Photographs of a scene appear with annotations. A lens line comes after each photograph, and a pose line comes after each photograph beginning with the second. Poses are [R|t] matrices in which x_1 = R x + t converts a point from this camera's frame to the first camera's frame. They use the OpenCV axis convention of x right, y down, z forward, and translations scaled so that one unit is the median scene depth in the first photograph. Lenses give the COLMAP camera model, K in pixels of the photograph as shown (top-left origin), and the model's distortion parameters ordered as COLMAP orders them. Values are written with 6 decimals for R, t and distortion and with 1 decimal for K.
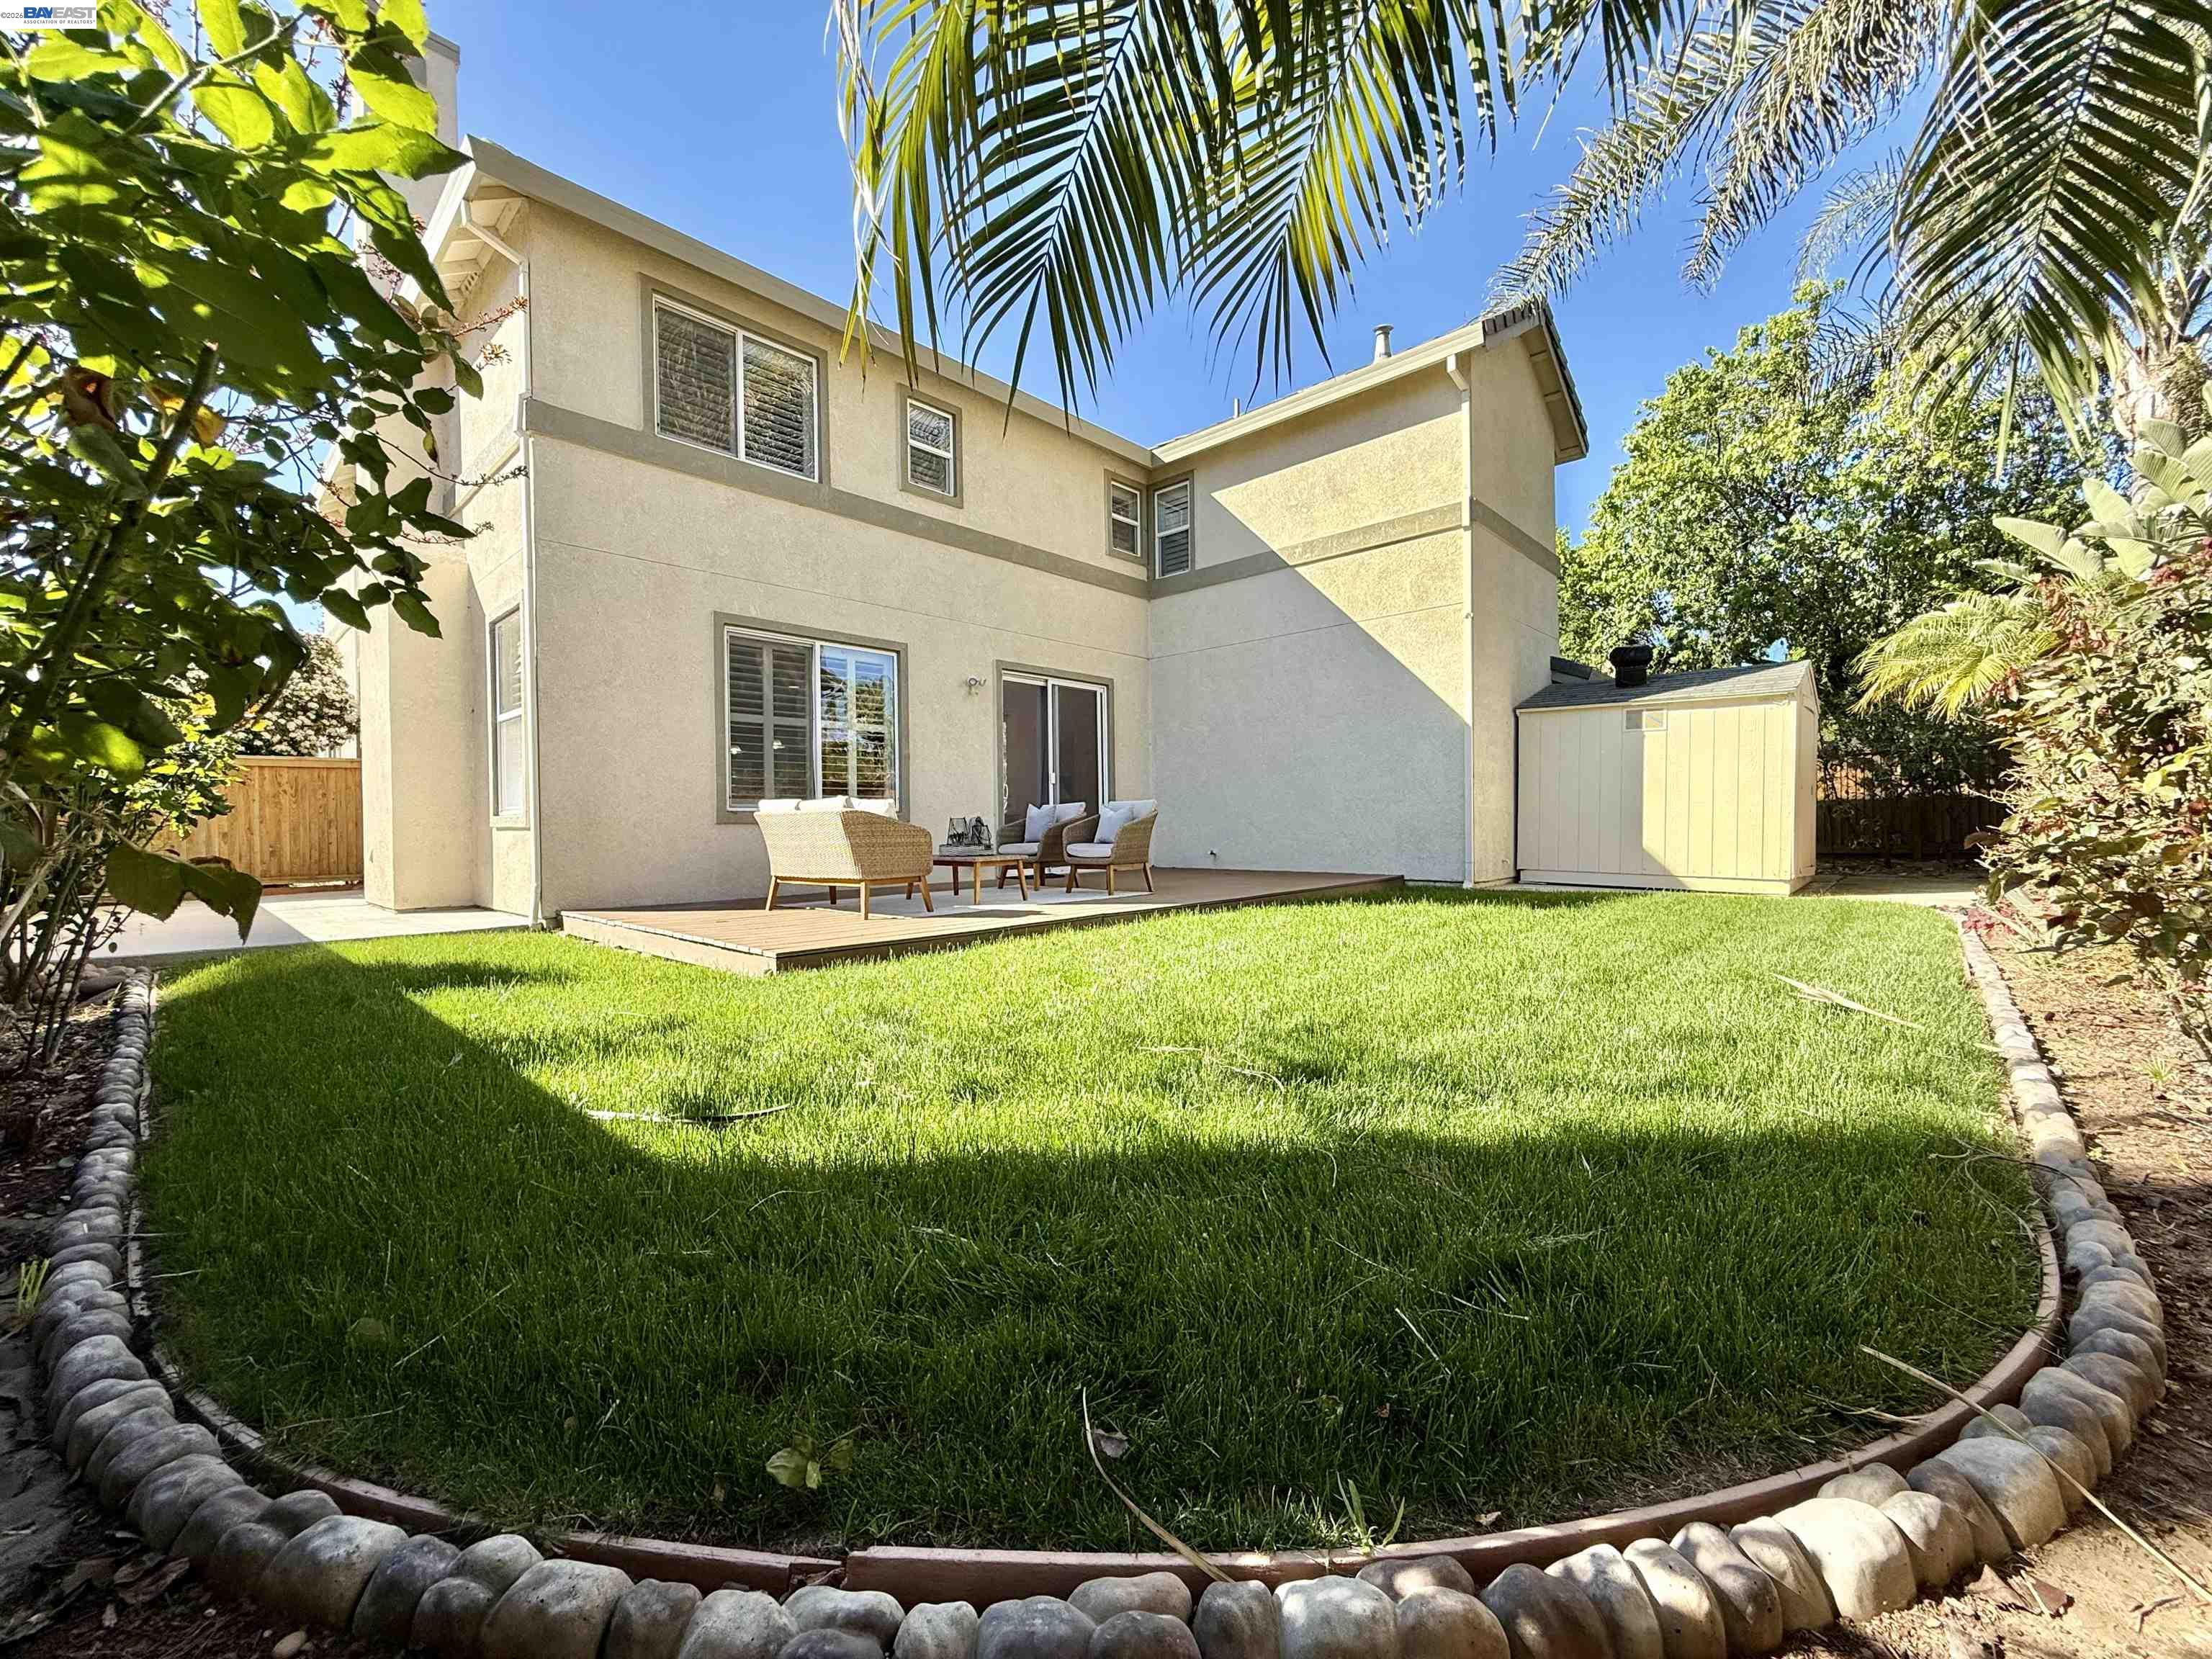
lens RADIAL K [[880.0, 0, 1101.4], [0, 880.0, 830.0], [0, 0, 1]] dist [0.000871, 0.000627]
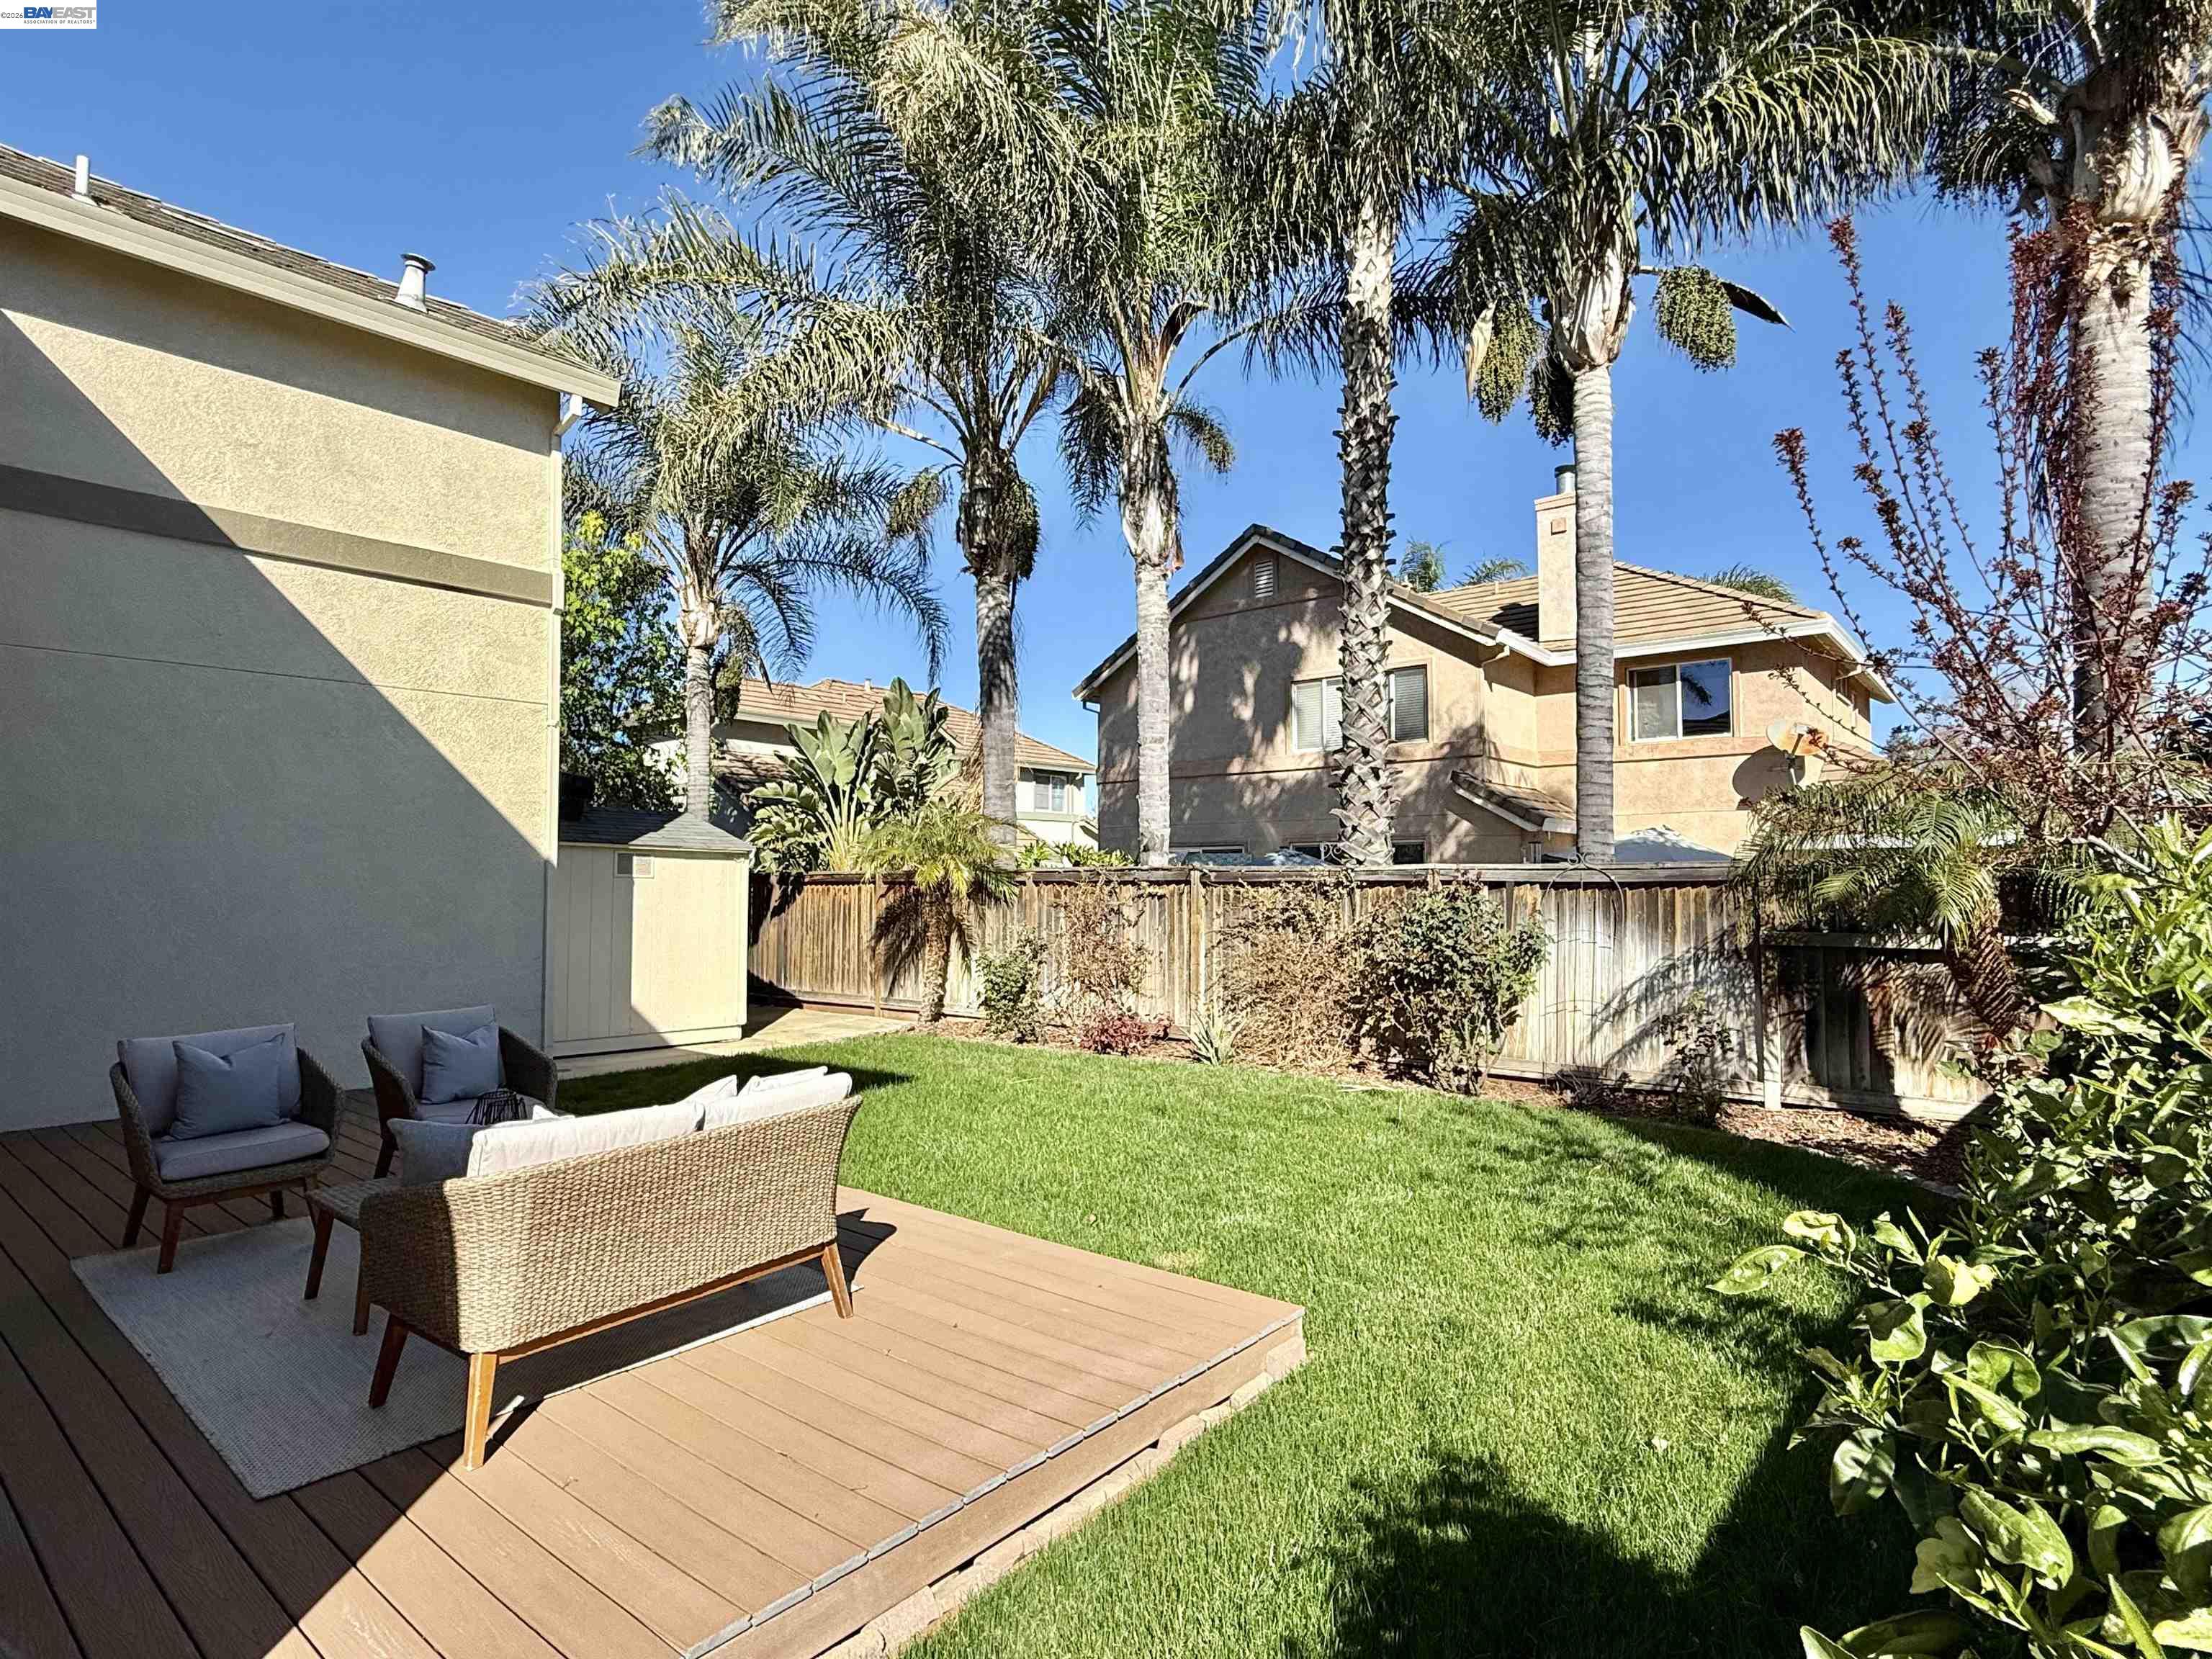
lens RADIAL K [[1142.4, 0, 1104.4], [0, 1142.4, 835.6], [0, 0, 1]] dist [-0.000062, 0.000014]
pose [[-0.071500, 0.055316, 0.995906, -0.602393], [0.027332, 0.998195, -0.053481, -0.077842], [-0.997066, 0.023396, -0.072883, 0.592159]]
